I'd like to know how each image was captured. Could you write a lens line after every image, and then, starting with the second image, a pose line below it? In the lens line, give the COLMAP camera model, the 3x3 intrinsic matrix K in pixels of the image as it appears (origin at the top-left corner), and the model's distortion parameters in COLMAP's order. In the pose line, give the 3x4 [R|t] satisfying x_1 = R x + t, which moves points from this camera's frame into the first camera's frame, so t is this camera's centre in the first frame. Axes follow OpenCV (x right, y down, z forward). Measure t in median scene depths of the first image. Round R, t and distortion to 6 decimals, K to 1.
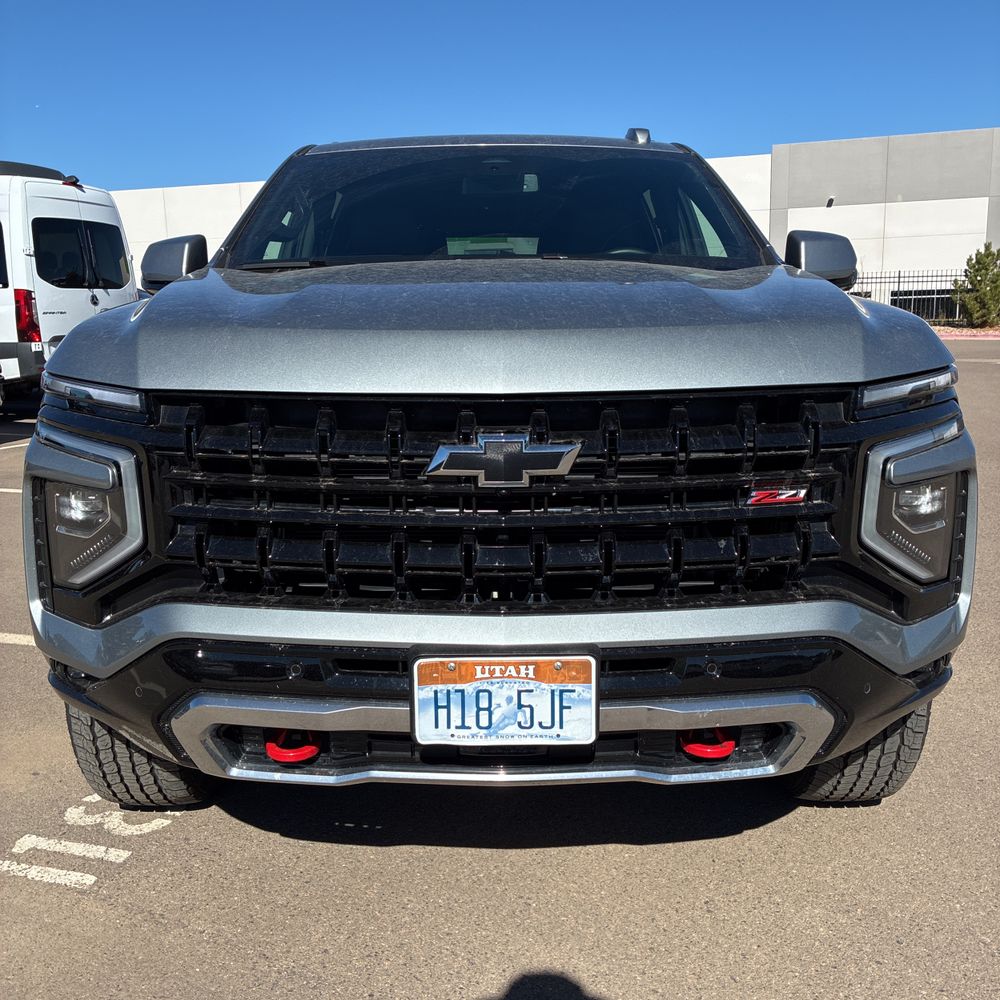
lens RADIAL K [[1026.9, 0, 495.3], [0, 1026.9, 499.6], [0, 0, 1]] dist [0.013051, 0.000000]
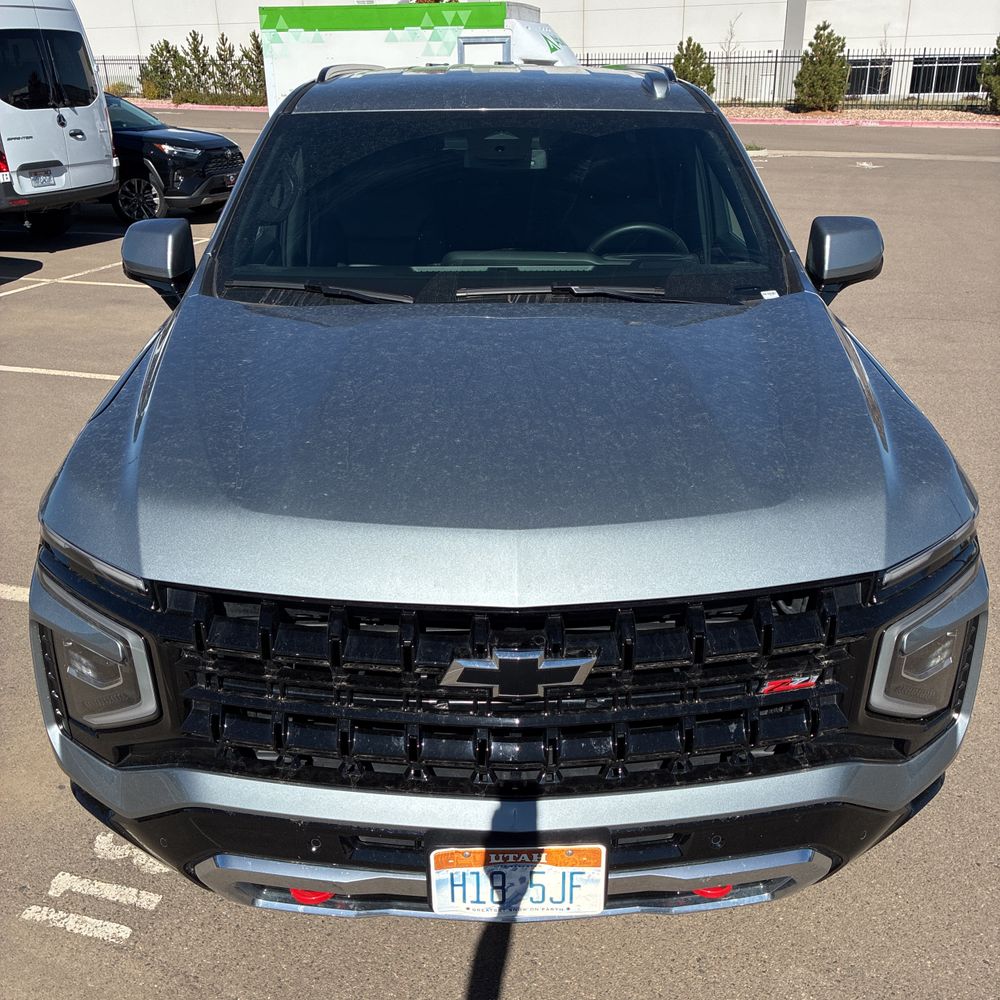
lens RADIAL K [[1026.9, 0, 503.3], [0, 1026.9, 502.5], [0, 0, 1]] dist [0.013051, 0.000000]
pose [[0.999914, -0.001049, 0.013077, -0.017549], [-0.001871, 0.975209, 0.221278, -0.381959], [-0.012985, -0.221283, 0.975123, 0.060544]]
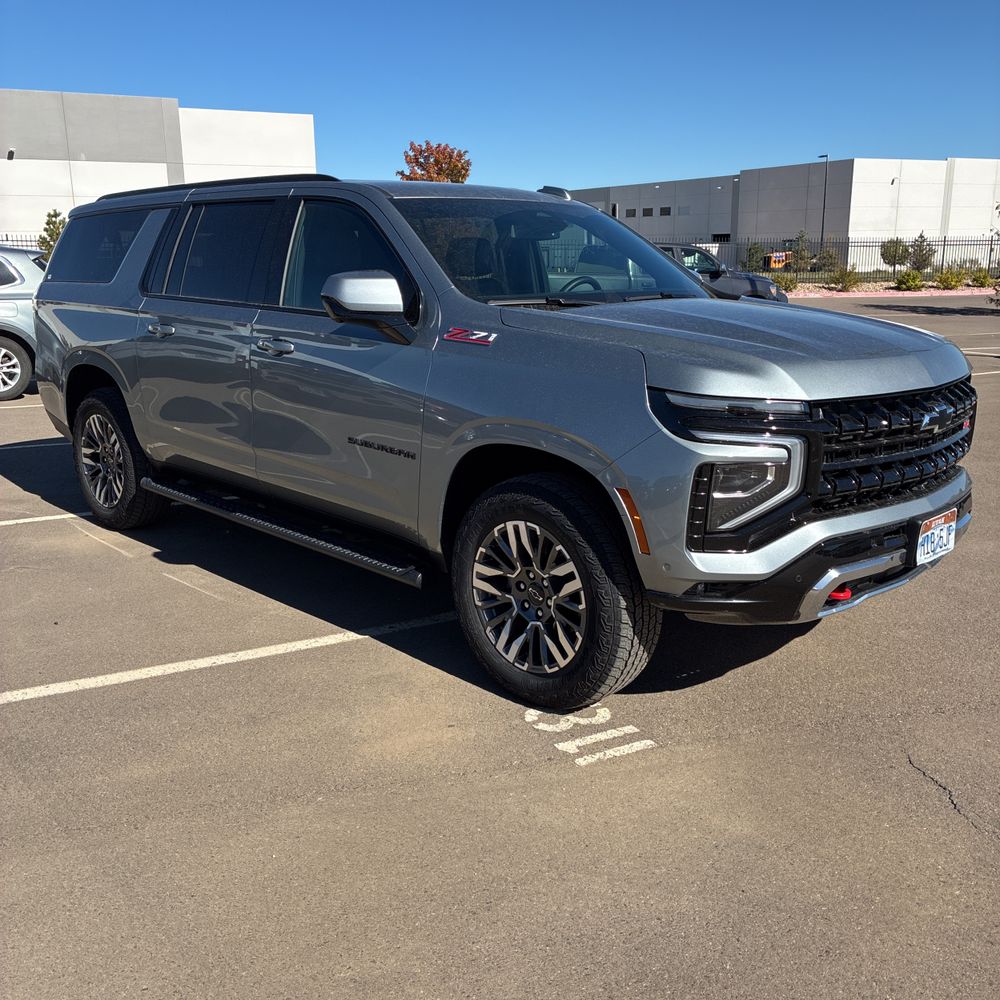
lens RADIAL K [[1026.9, 0, 500.1], [0, 1026.9, 504.4], [0, 0, 1]] dist [0.013051, 0.000000]
pose [[0.698990, -0.153913, 0.698372, -1.873567], [0.120468, 0.987951, 0.097158, -0.158789], [-0.704911, 0.016219, 0.709110, 0.146384]]
